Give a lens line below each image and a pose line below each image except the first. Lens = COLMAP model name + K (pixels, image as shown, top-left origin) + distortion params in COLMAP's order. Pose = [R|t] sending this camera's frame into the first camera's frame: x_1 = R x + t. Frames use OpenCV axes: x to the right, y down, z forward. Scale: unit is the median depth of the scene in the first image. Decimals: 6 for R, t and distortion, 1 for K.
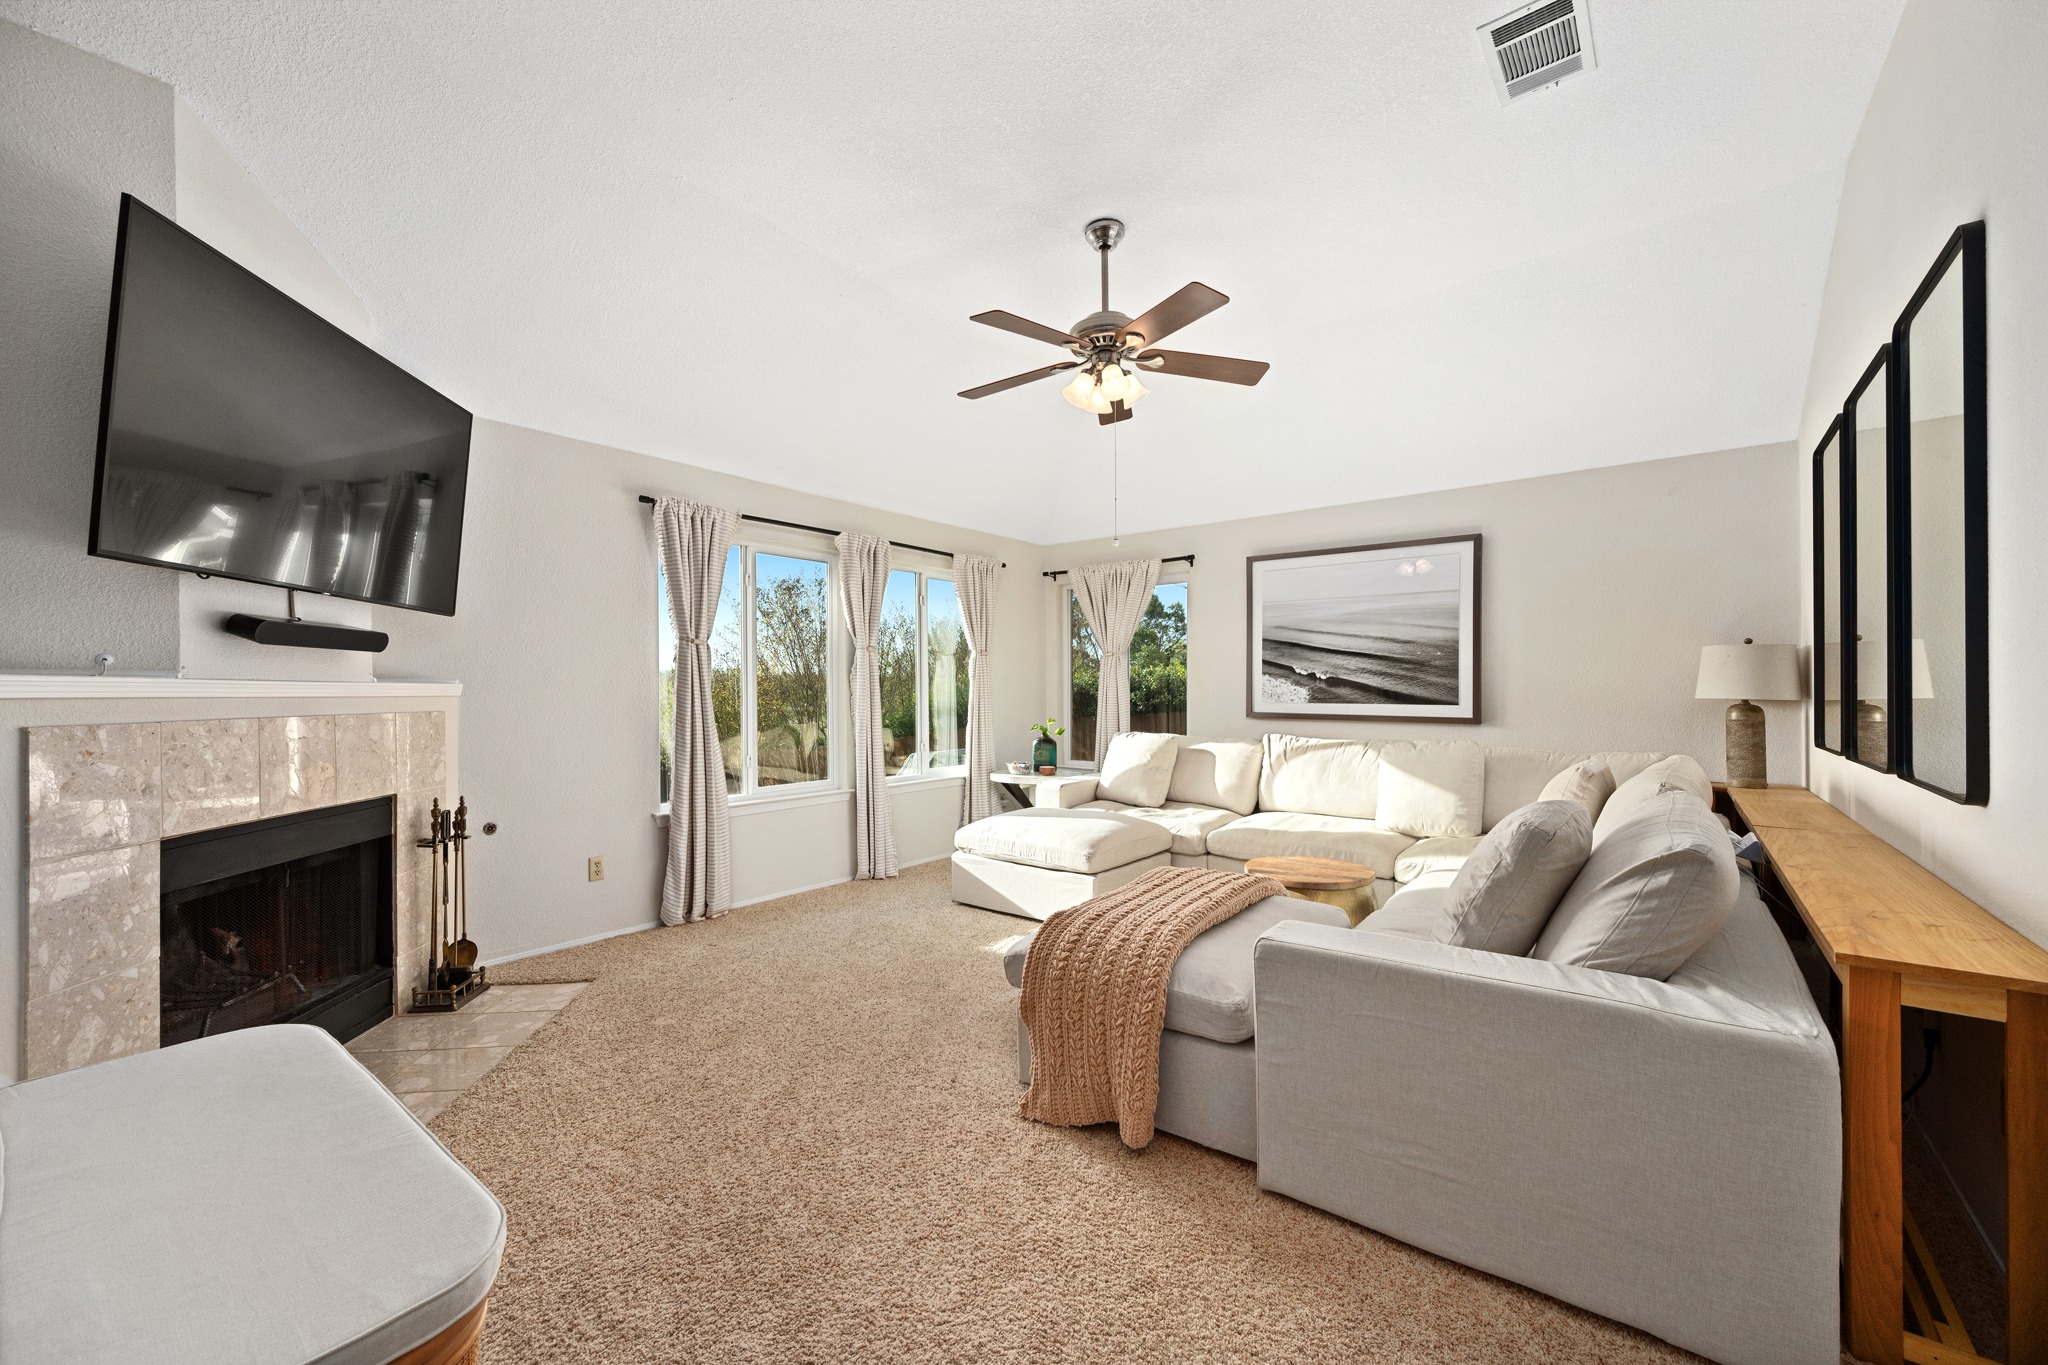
lens RADIAL K [[799.9, 0, 1021.5], [0, 799.9, 688.1], [0, 0, 1]] dist [-0.001515, -0.000166]
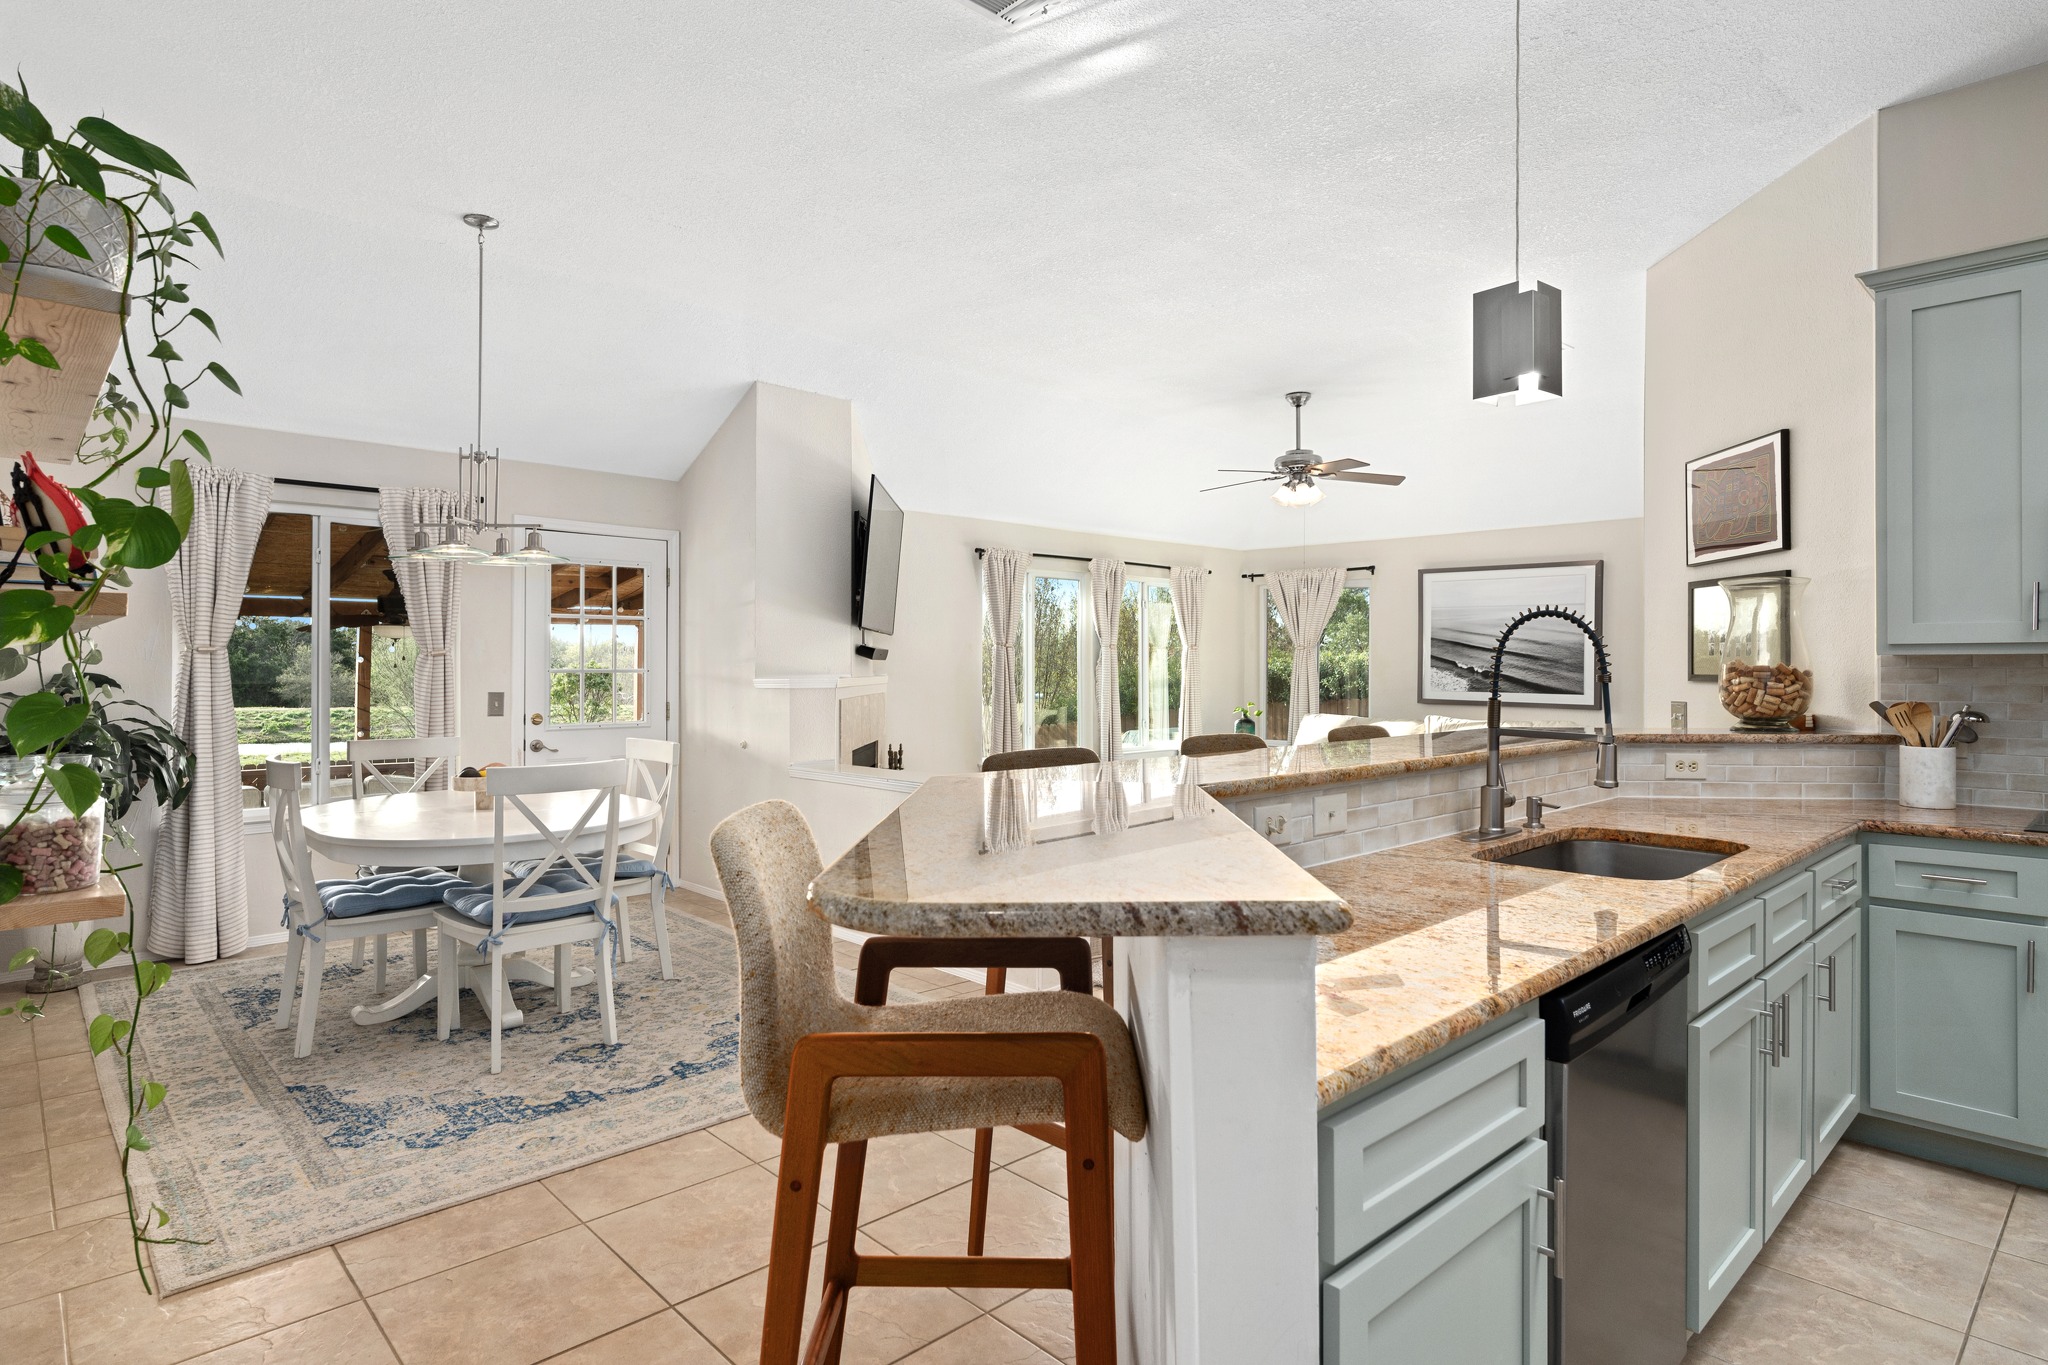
lens RADIAL K [[1099.5, 0, 1026.9], [0, 1099.5, 660.6], [0, 0, 1]] dist [0.001620, 0.000001]
pose [[0.990413, 0.006295, -0.137992, -0.072758], [-0.006515, 0.999978, -0.001142, -0.021577], [0.137981, 0.002030, 0.990433, -0.722937]]
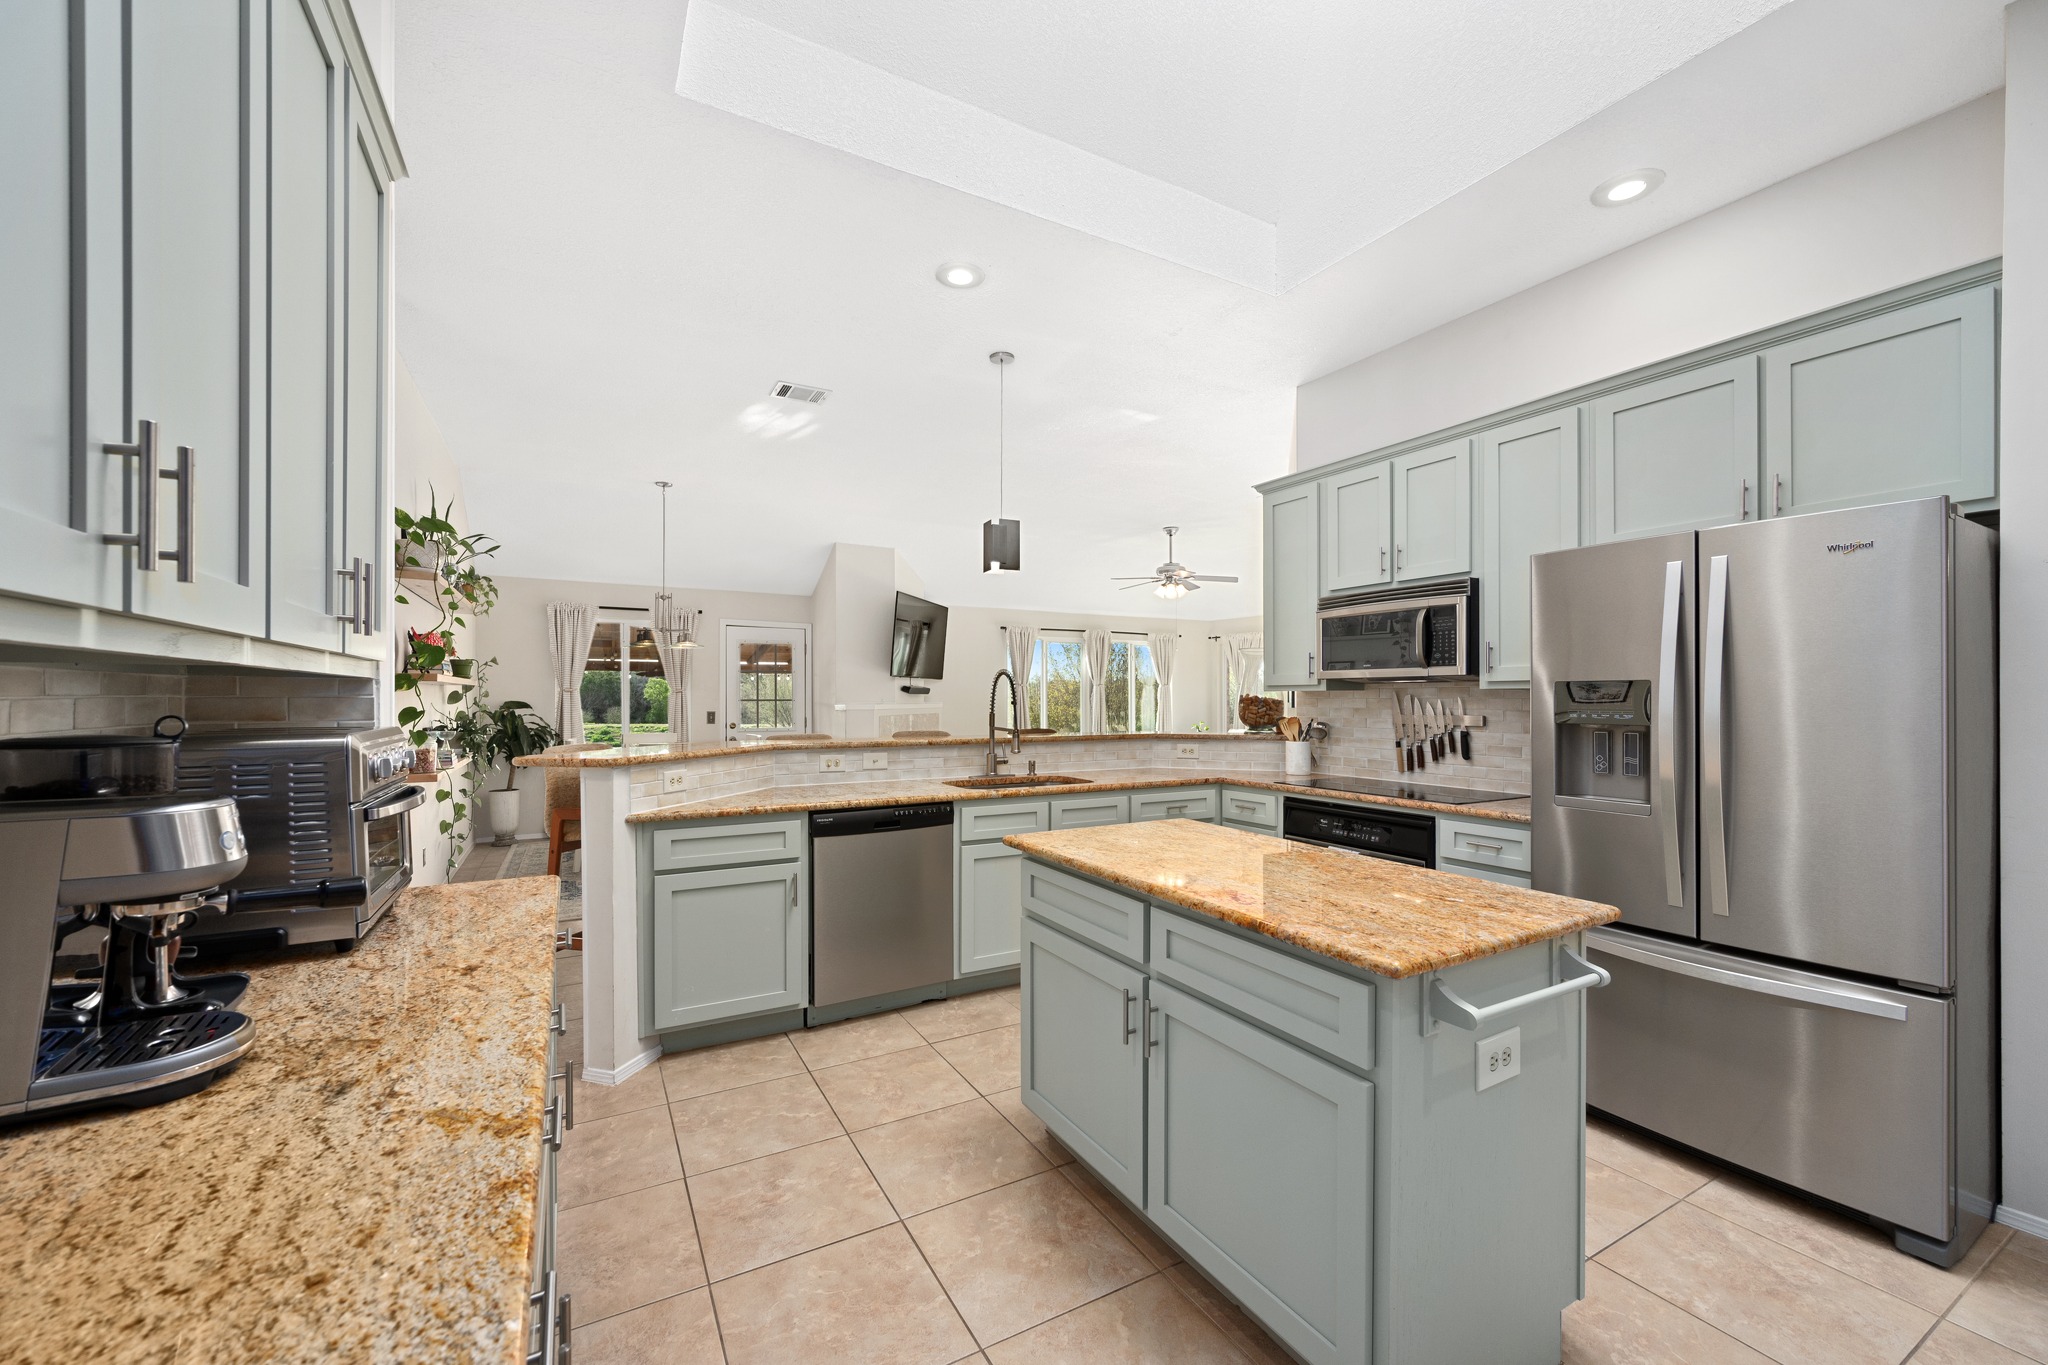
lens RADIAL K [[799.9, 0, 1021.5], [0, 799.9, 688.1], [0, 0, 1]] dist [-0.001515, -0.000166]
pose [[0.926649, 0.001984, -0.375923, 0.361766], [-0.005022, 0.999962, -0.007102, -0.024319], [0.375895, 0.008469, 0.926624, -0.896298]]
